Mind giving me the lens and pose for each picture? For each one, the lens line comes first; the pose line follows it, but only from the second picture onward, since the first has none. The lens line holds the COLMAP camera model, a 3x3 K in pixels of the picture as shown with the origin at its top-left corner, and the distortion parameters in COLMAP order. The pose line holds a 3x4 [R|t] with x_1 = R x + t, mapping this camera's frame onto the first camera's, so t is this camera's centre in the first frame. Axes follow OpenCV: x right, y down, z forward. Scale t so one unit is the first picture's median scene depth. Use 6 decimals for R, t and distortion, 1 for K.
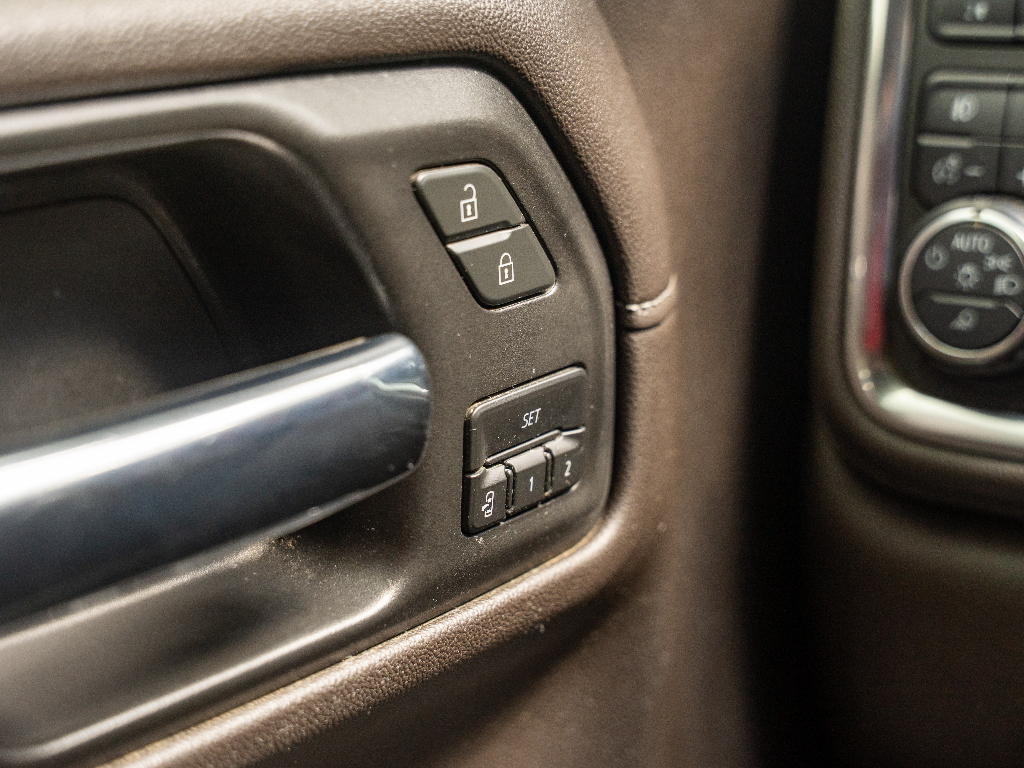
lens RADIAL K [[1984.5, 0, 512.0], [0, 1984.5, 384.0], [0, 0, 1]] dist [0.014436, -0.220789]
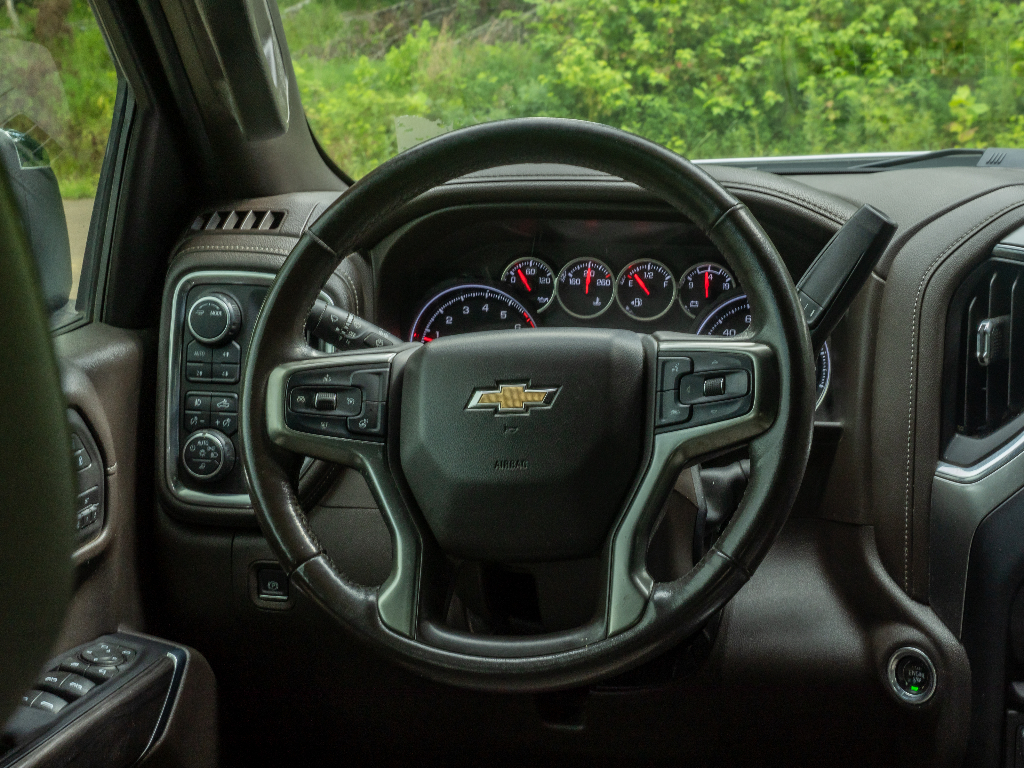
lens RADIAL K [[1806.9, 0, 512.0], [0, 1806.9, 384.0], [0, 0, 1]] dist [-0.011985, -0.055234]
pose [[0.923642, -0.047291, 0.380328, -0.444966], [0.075237, 0.995422, -0.058942, 0.049436], [-0.375799, 0.083056, 0.922972, -2.035456]]
